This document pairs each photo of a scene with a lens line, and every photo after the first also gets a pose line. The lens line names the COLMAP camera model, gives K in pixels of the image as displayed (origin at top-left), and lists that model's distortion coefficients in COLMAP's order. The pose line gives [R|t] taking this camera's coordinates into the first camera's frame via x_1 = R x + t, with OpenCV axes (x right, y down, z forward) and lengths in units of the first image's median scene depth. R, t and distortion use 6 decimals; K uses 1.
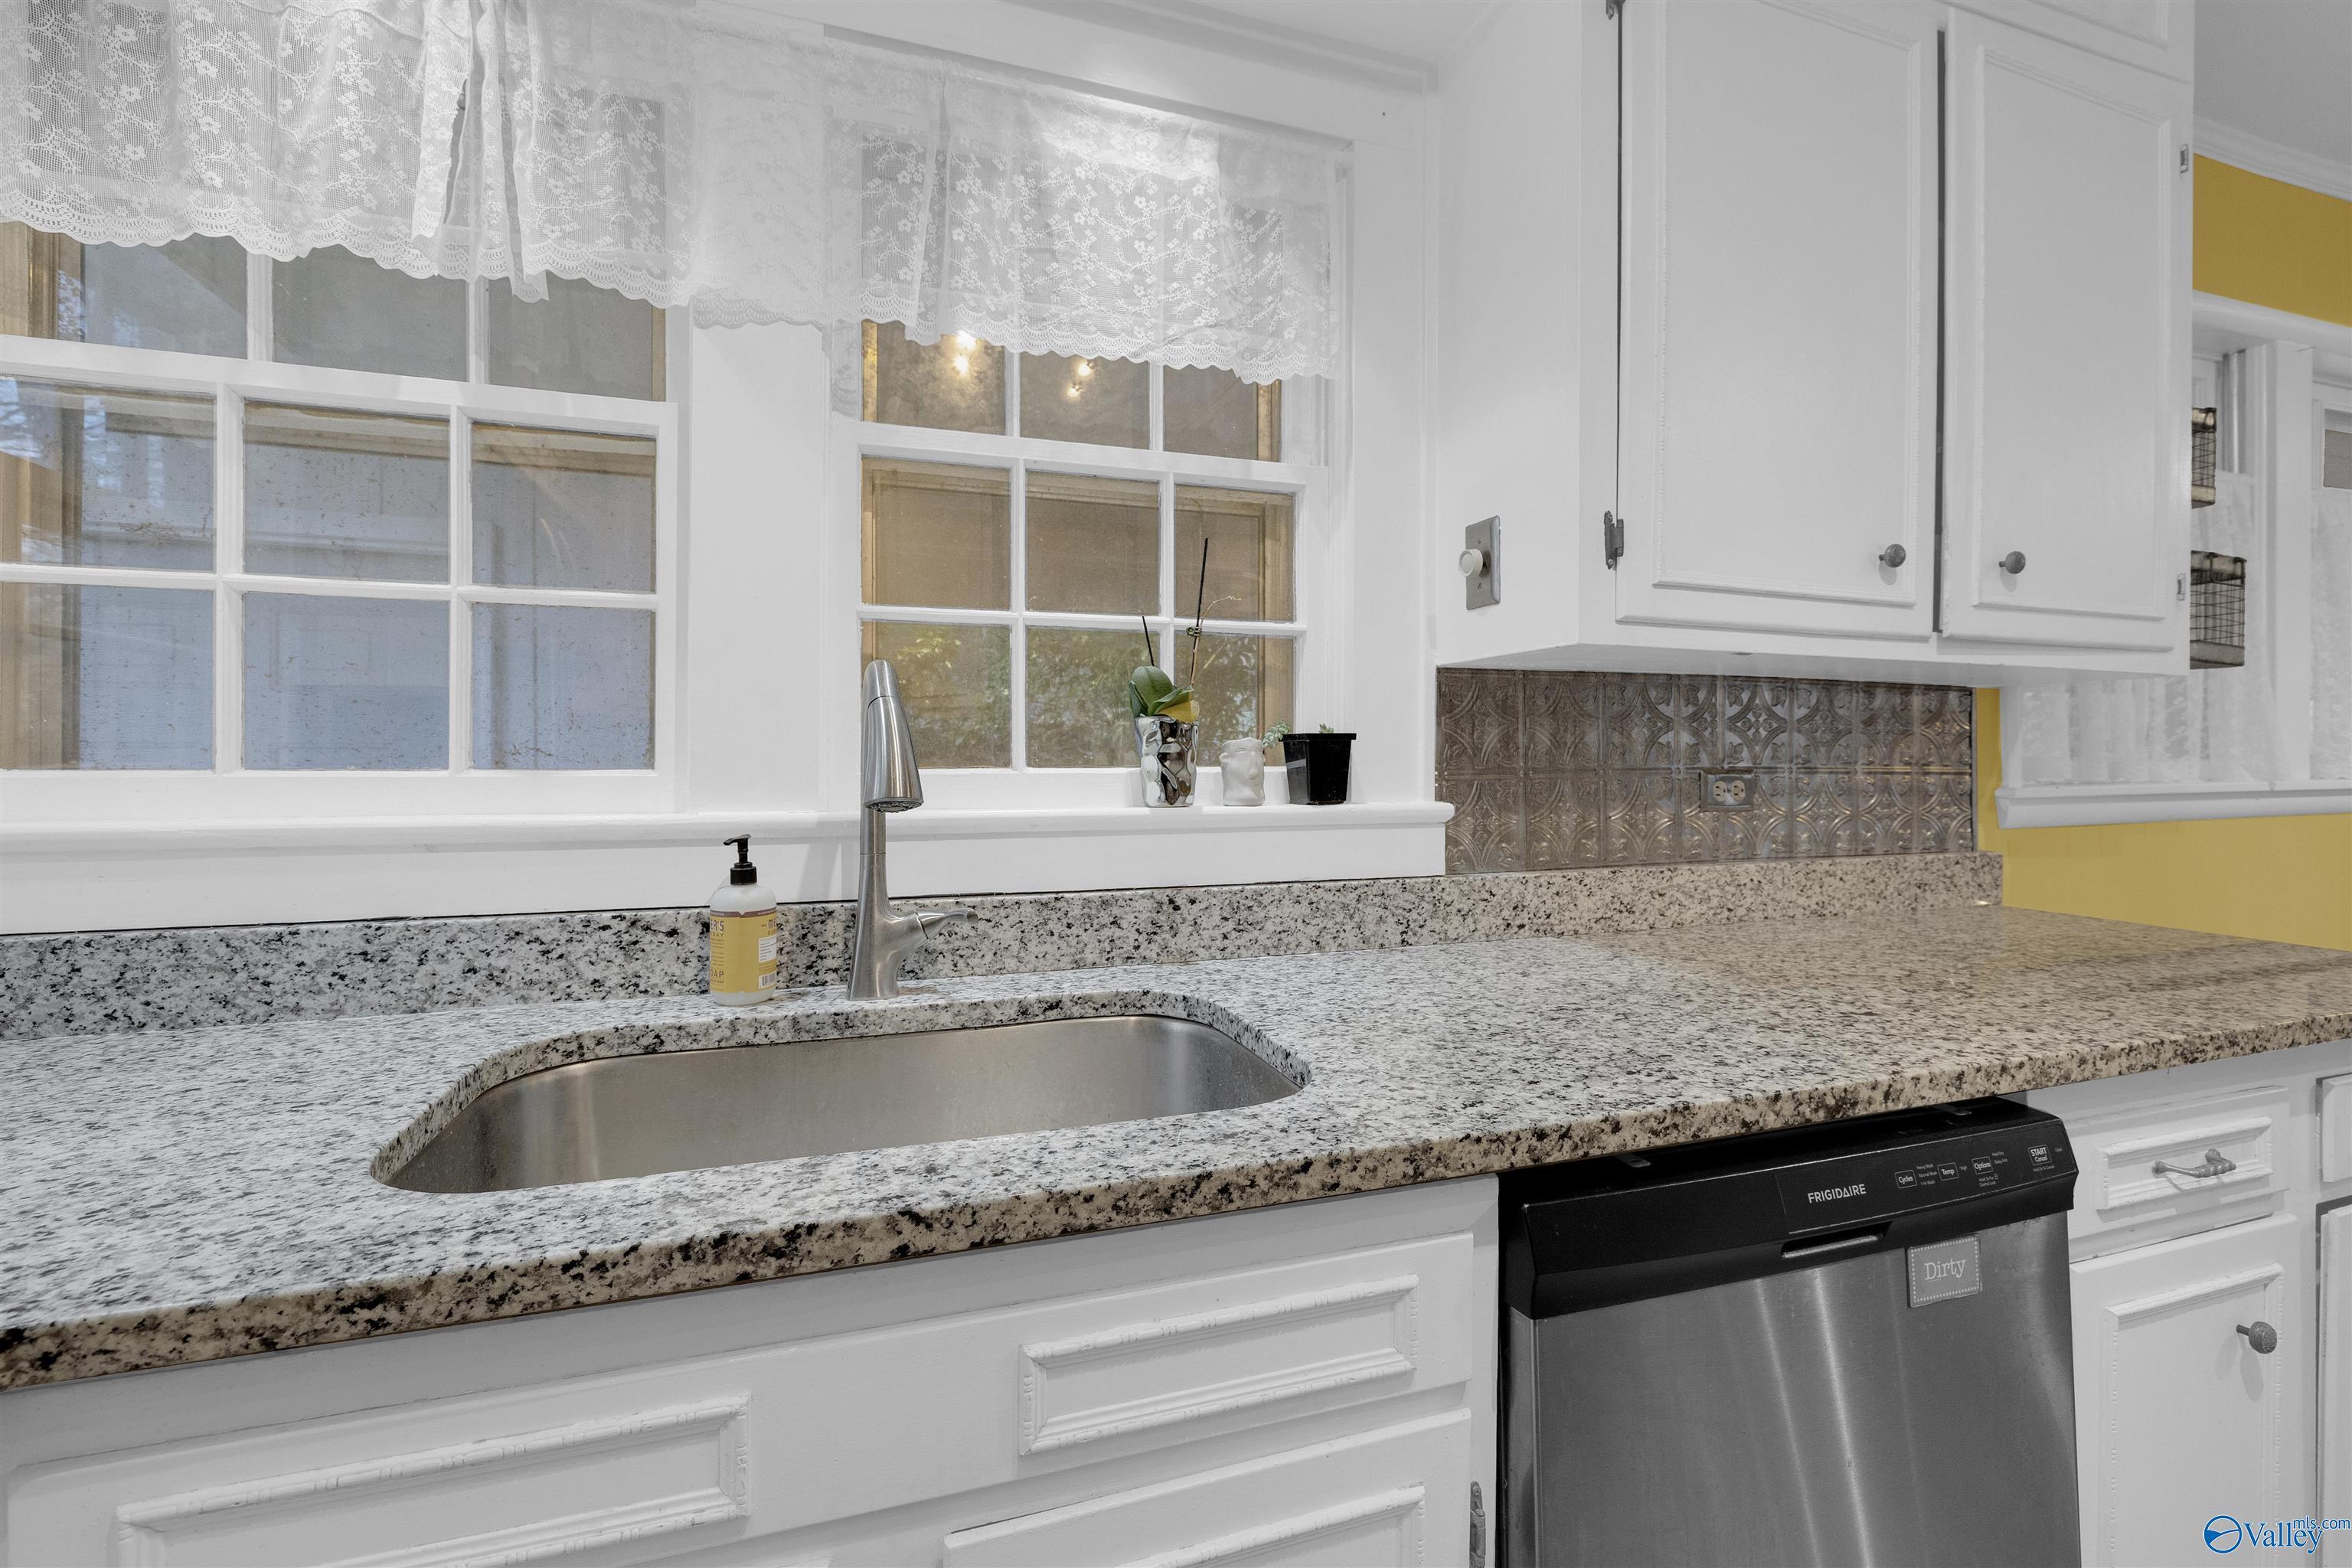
lens RADIAL K [[996.4, 0, 1184.6], [0, 996.4, 759.3], [0, 0, 1]] dist [0.002113, 0.000251]
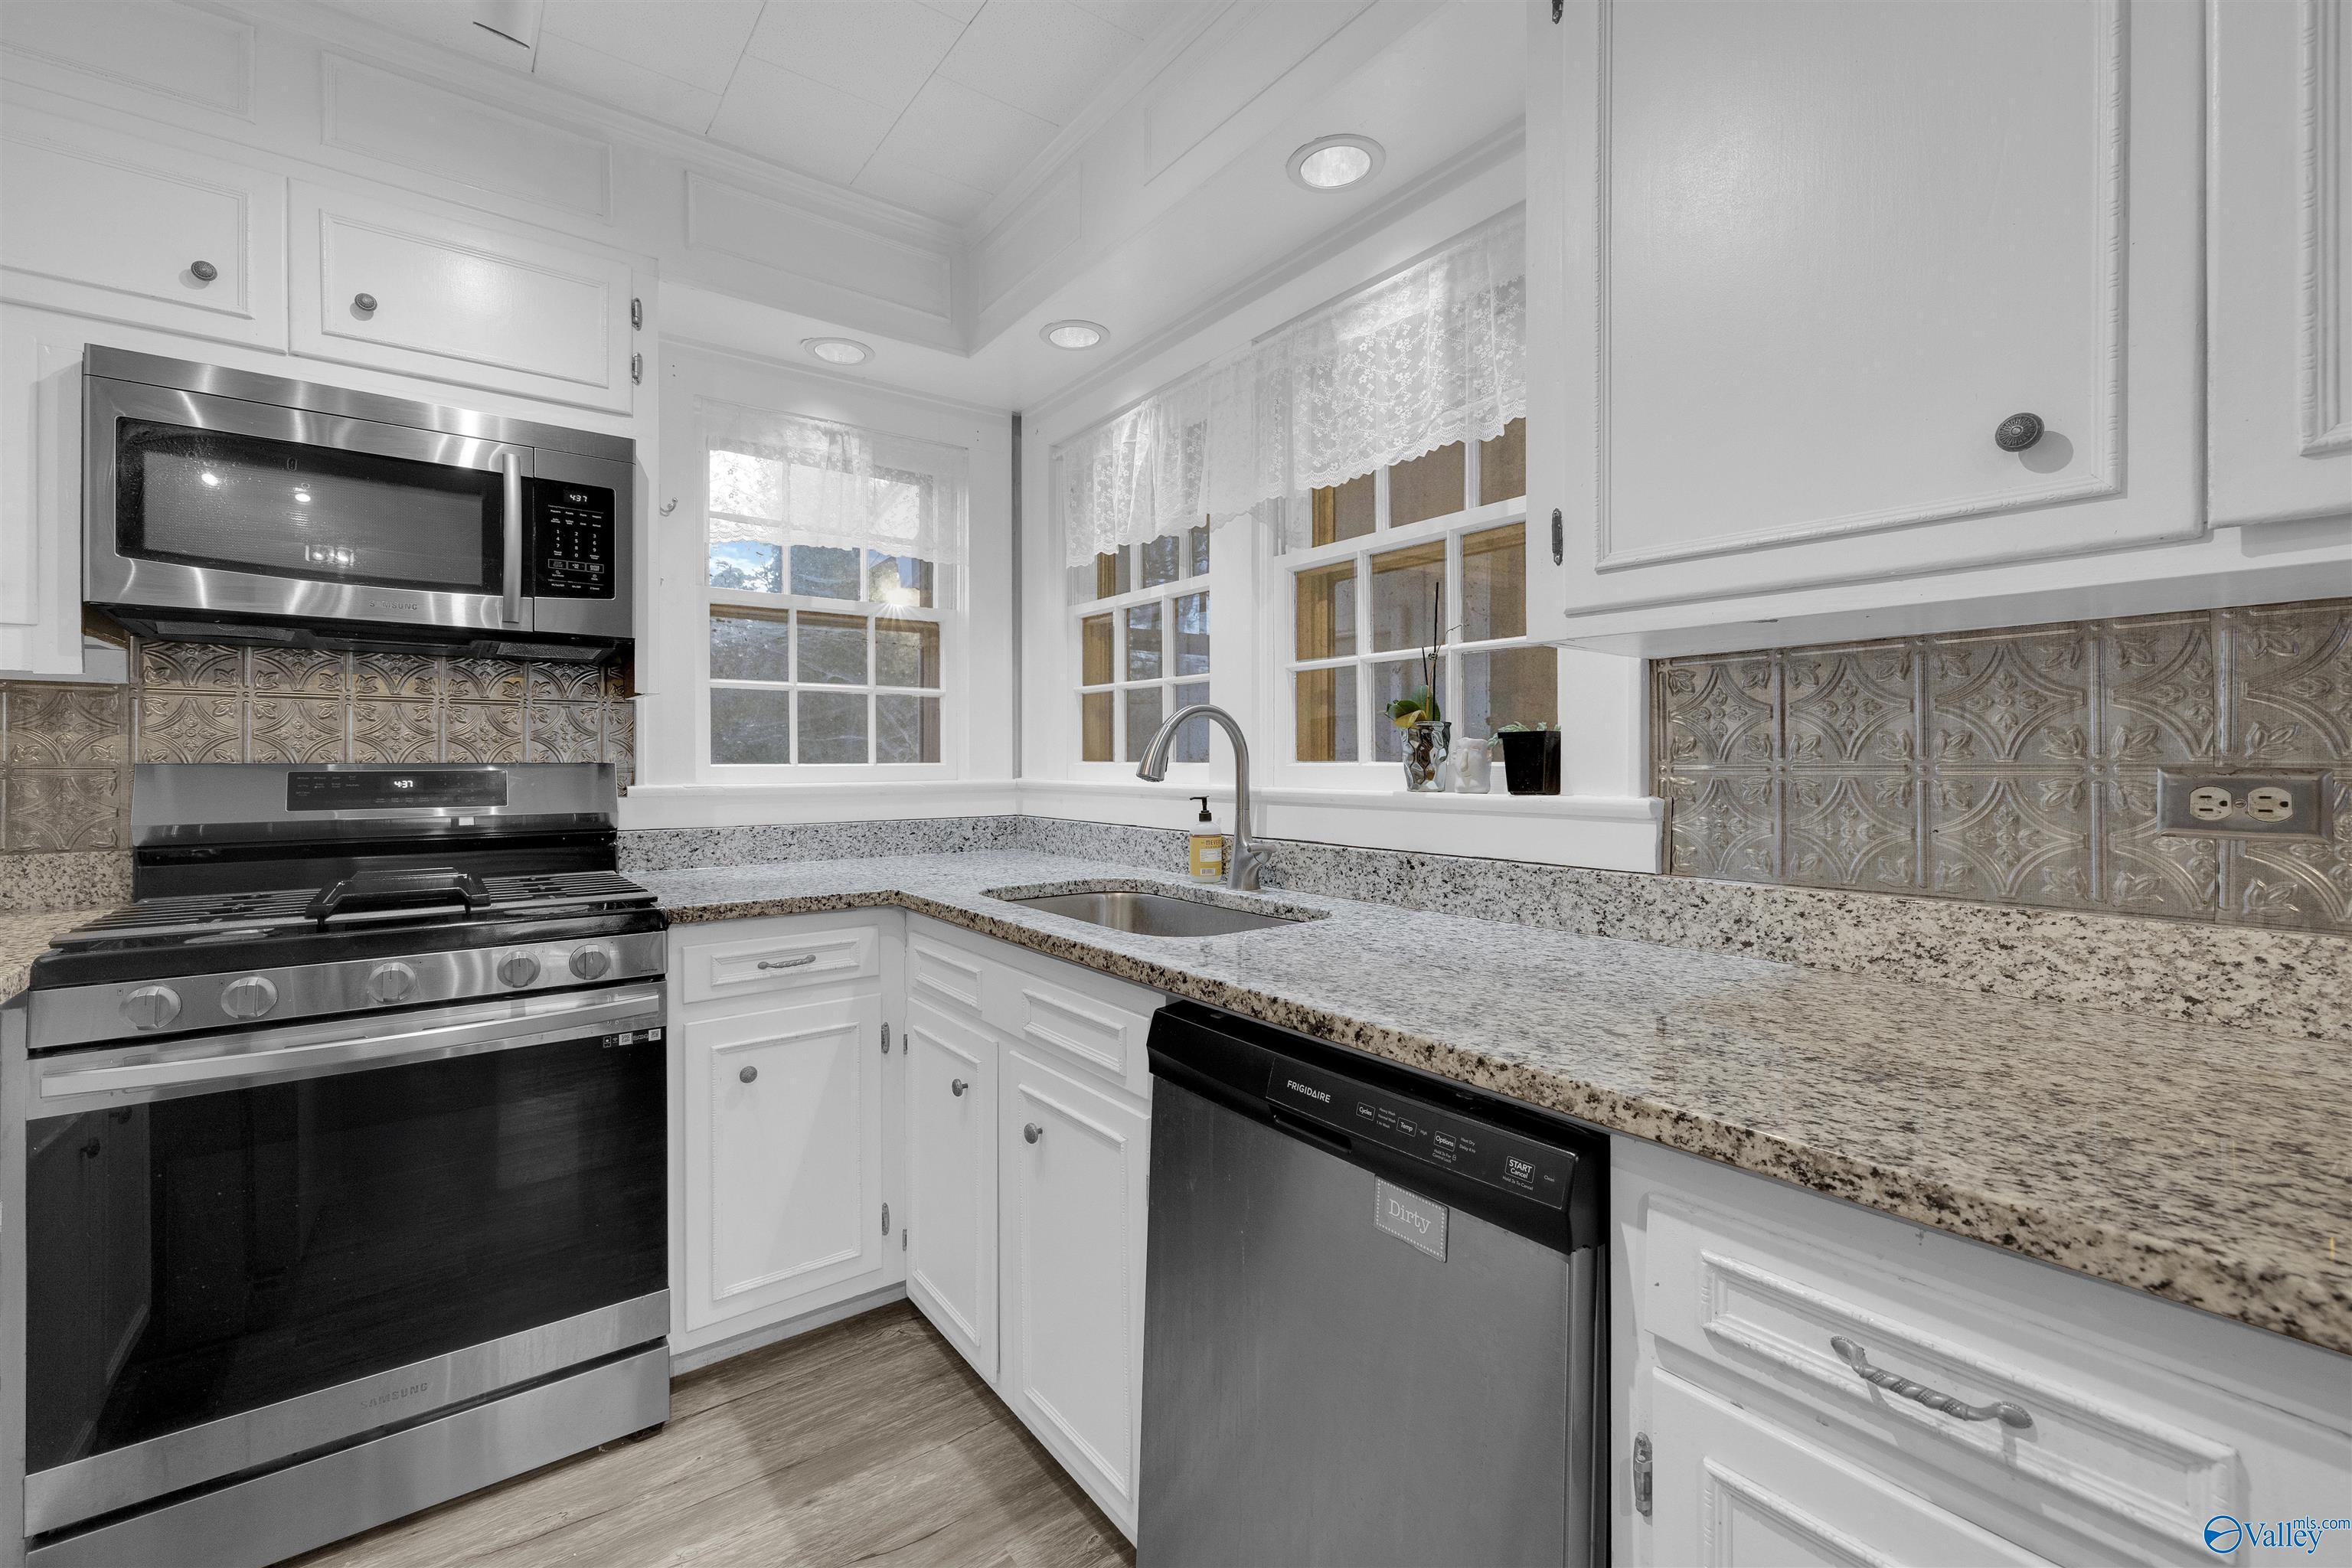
lens RADIAL K [[980.8, 0, 1142.3], [0, 980.8, 766.3], [0, 0, 1]] dist [0.002908, 0.000304]
pose [[0.301797, 0.004787, -0.953360, 1.115448], [0.000971, 0.999985, 0.005328, 0.007182], [0.953372, -0.002534, 0.301788, 0.261021]]
